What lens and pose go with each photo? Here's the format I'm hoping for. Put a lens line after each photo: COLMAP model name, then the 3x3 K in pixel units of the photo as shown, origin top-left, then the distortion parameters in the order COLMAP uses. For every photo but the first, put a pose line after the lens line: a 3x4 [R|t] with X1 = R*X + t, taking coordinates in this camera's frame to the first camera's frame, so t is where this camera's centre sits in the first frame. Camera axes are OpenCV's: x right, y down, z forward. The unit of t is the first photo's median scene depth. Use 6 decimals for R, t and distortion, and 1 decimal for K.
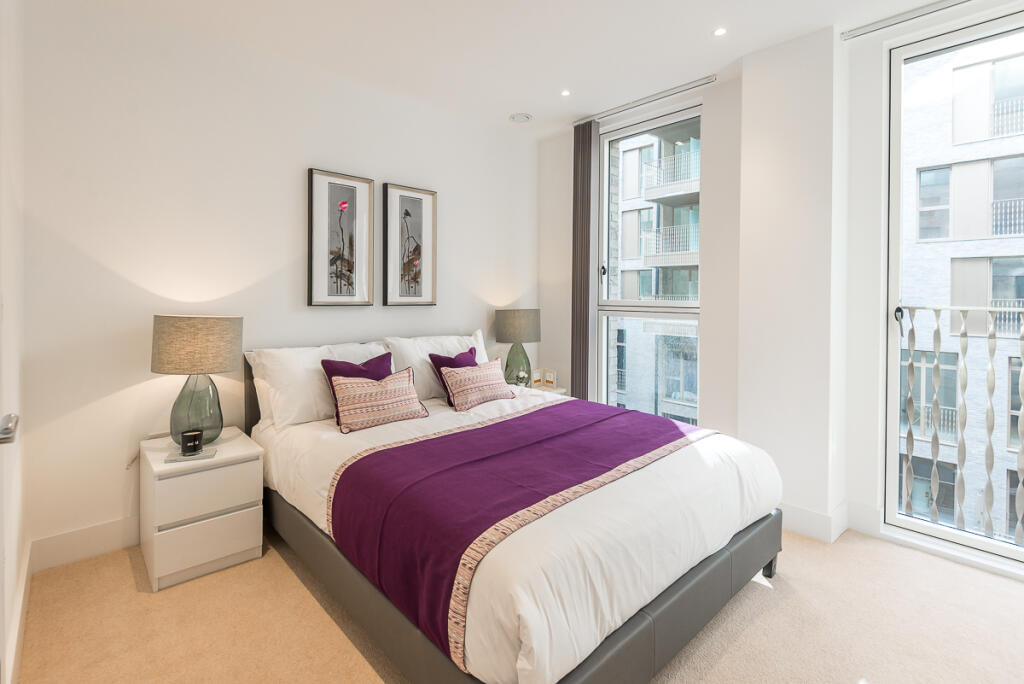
lens RADIAL K [[473.0, 0, 512.7], [0, 473.0, 298.9], [0, 0, 1]] dist [0.003600, 0.000275]
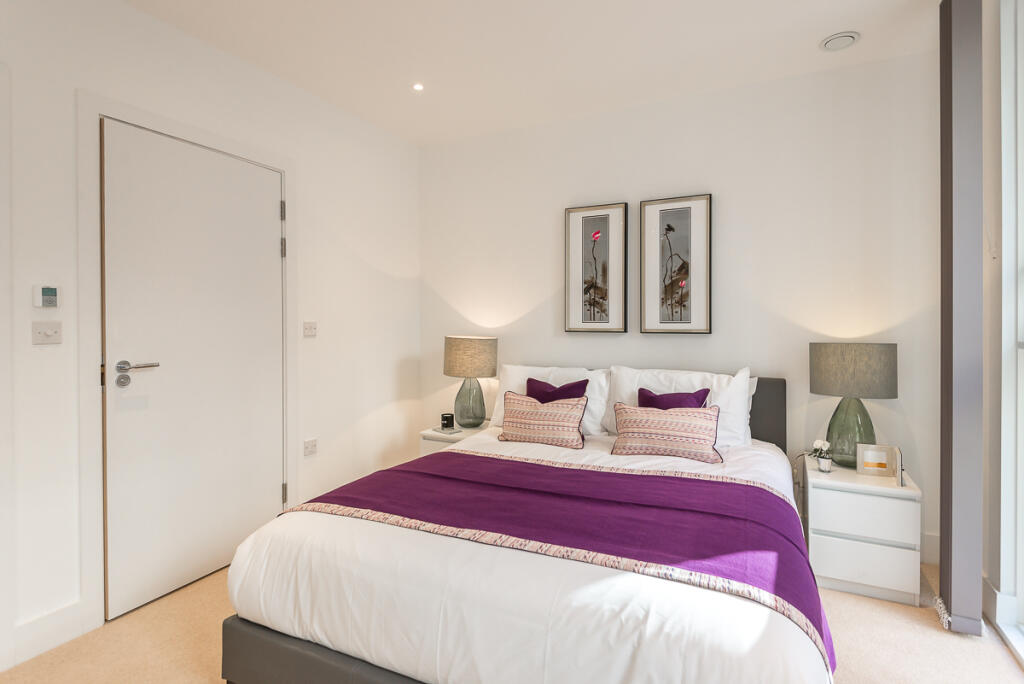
lens RADIAL K [[508.5, 0, 512.0], [0, 508.5, 323.6], [0, 0, 1]] dist [0.021515, 0.000047]
pose [[0.351968, -0.003637, -0.936005, 0.598941], [-0.001676, 0.999988, -0.004516, 0.000824], [0.936011, 0.003158, 0.351958, 0.420697]]
